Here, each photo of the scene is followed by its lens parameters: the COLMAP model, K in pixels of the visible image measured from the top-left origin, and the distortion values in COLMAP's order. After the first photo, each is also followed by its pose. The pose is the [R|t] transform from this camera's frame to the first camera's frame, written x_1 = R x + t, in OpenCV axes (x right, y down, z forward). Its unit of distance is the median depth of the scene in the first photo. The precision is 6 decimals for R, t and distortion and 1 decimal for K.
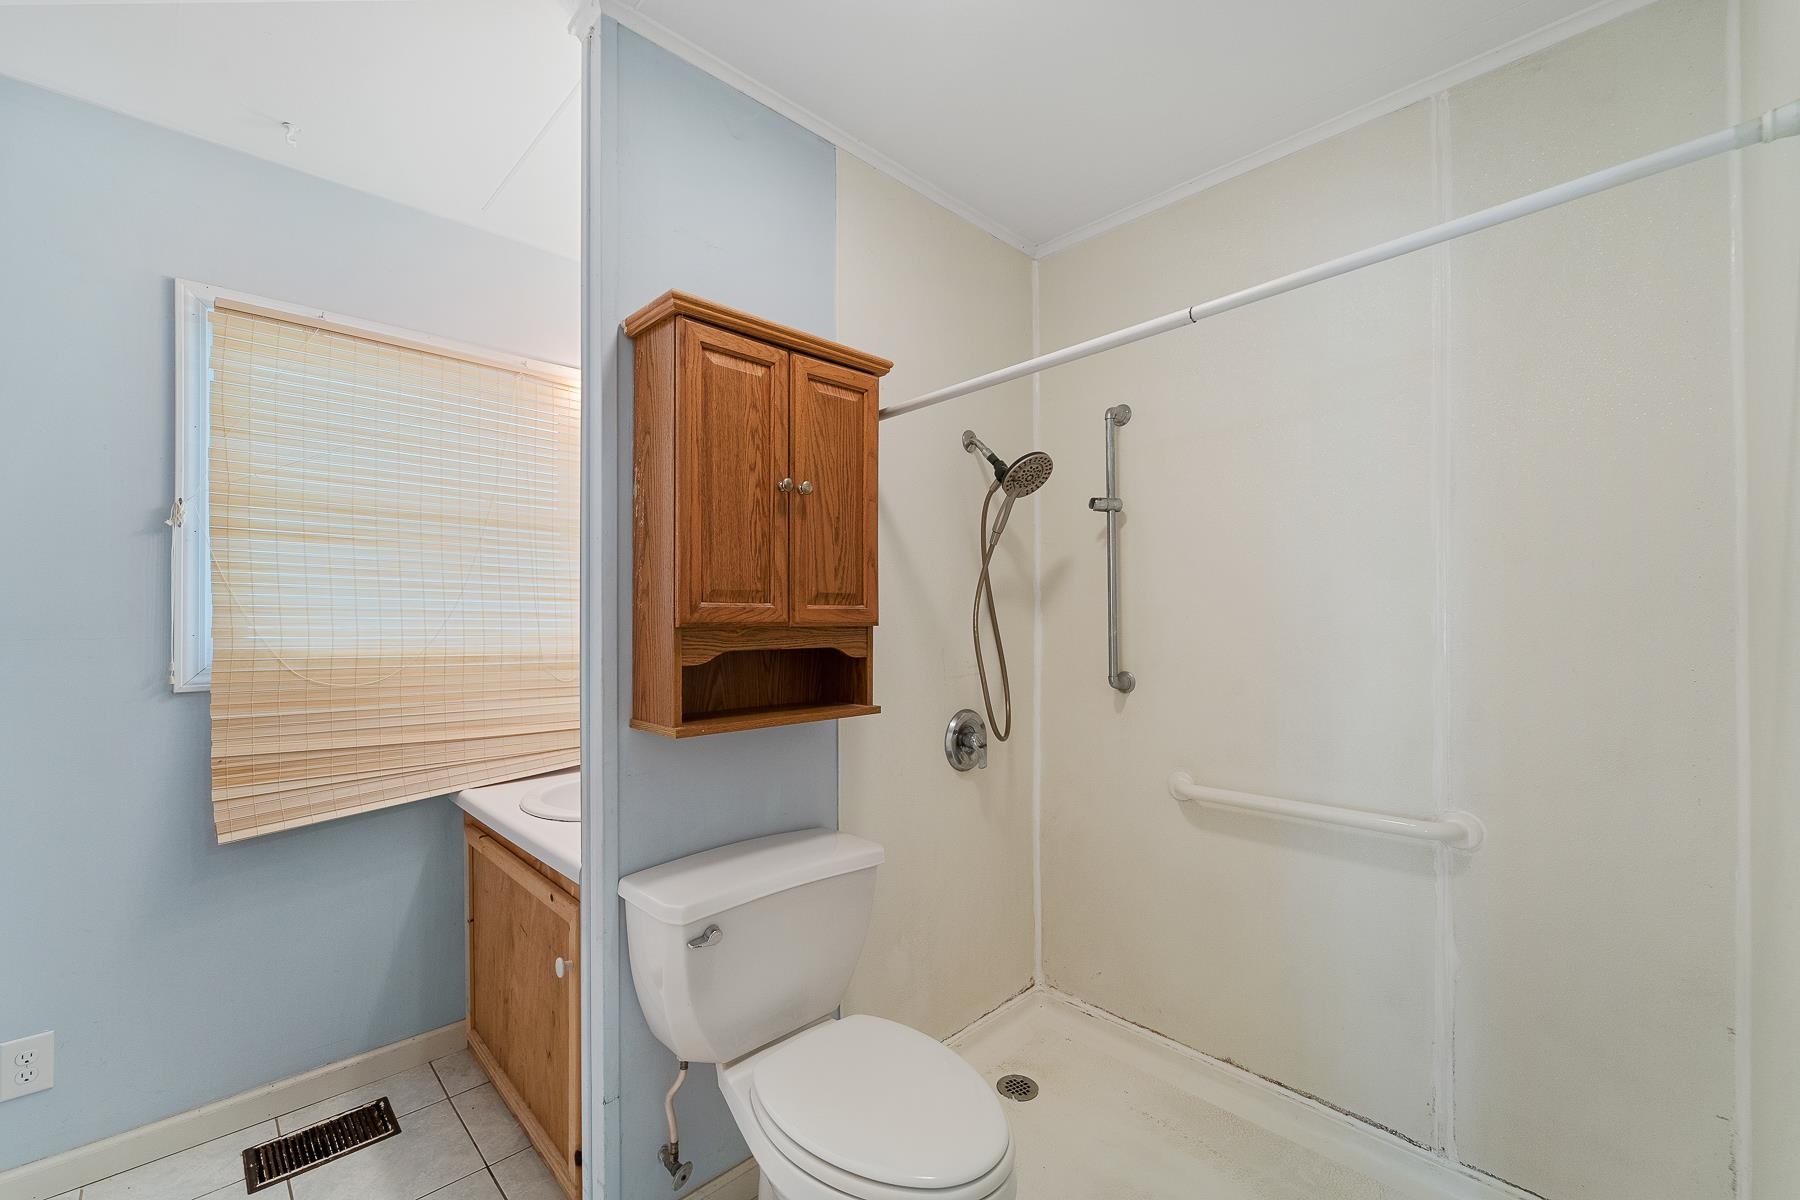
lens RADIAL K [[738.1, 0, 907.5], [0, 738.1, 610.3], [0, 0, 1]] dist [0.003421, 0.000467]
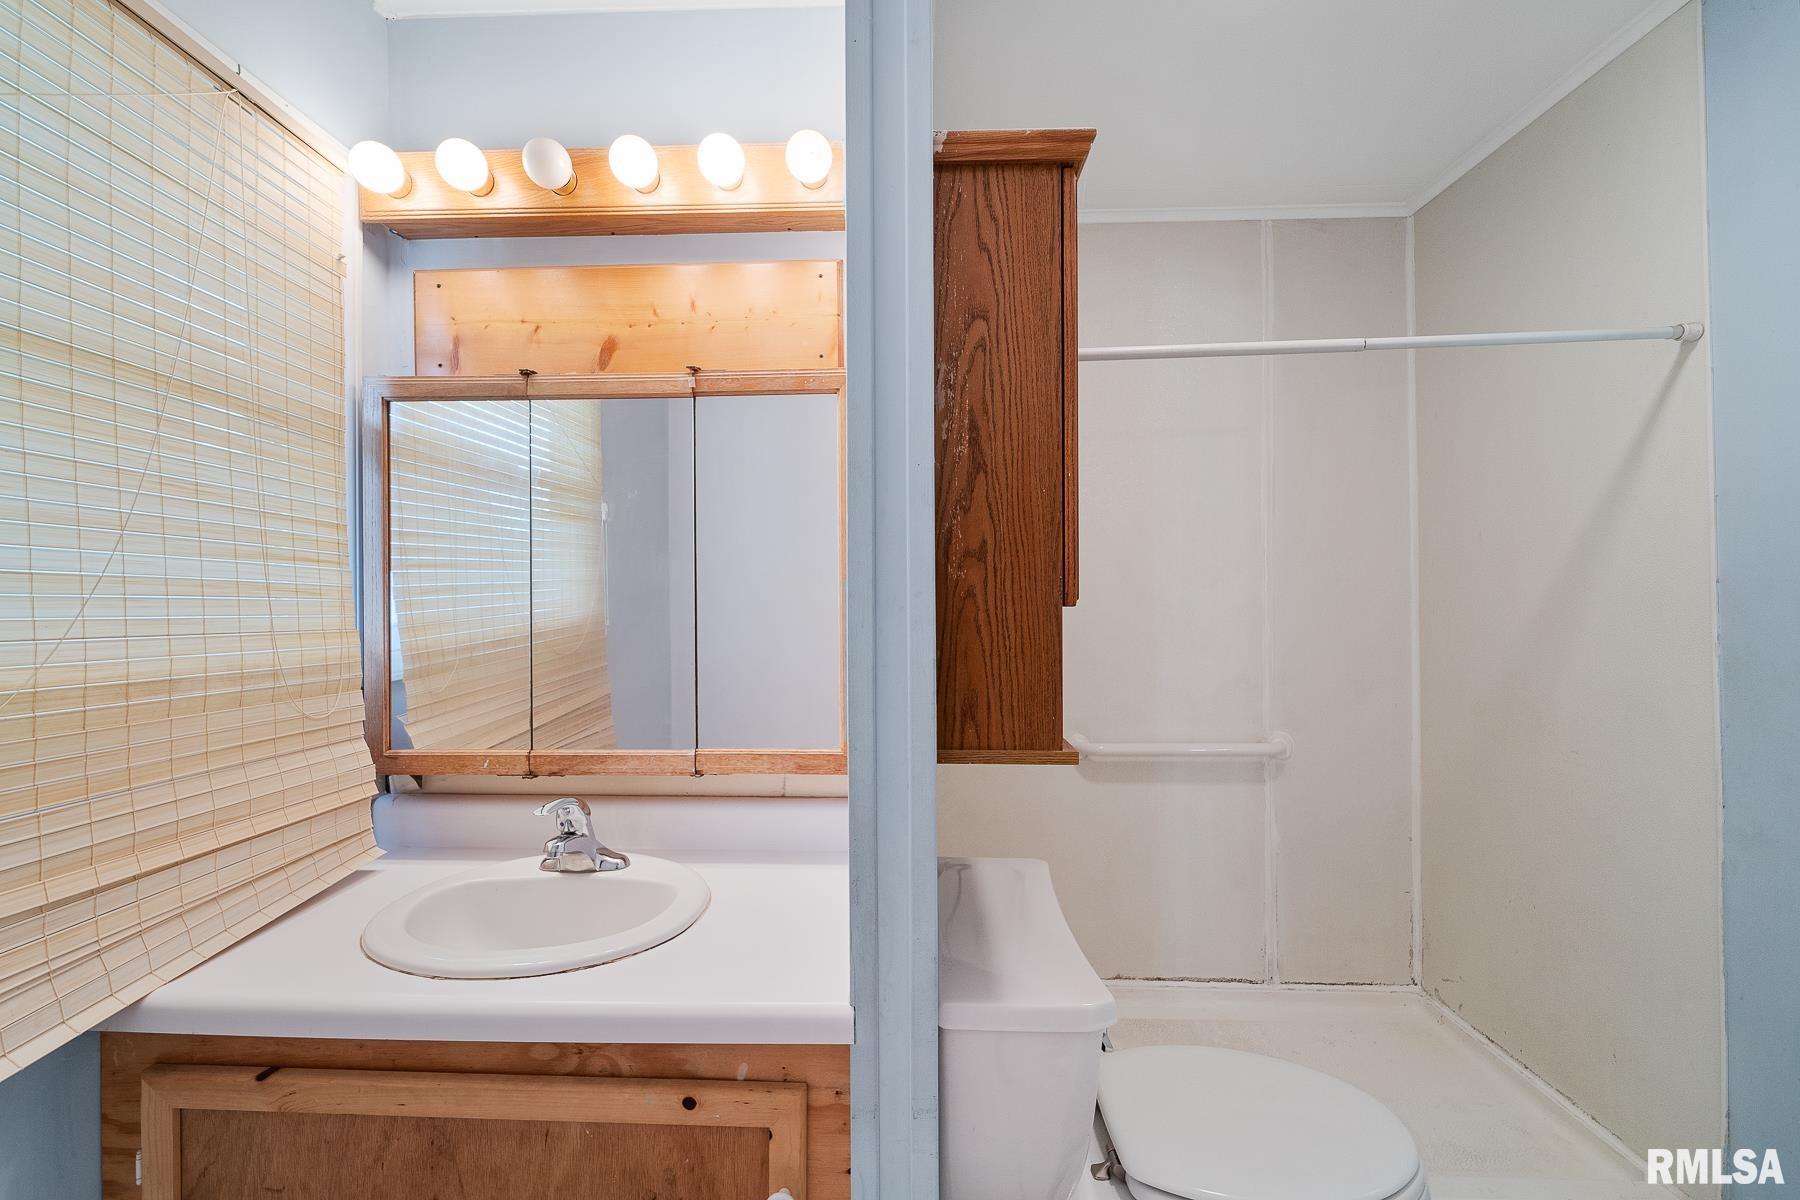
lens RADIAL K [[738.1, 0, 899.2], [0, 738.1, 592.1], [0, 0, 1]] dist [0.003421, 0.000467]
pose [[0.730664, 0.001904, 0.682734, -0.561545], [0.005478, 0.999948, -0.008650, 0.015465], [-0.682715, 0.010060, 0.730616, 0.373886]]
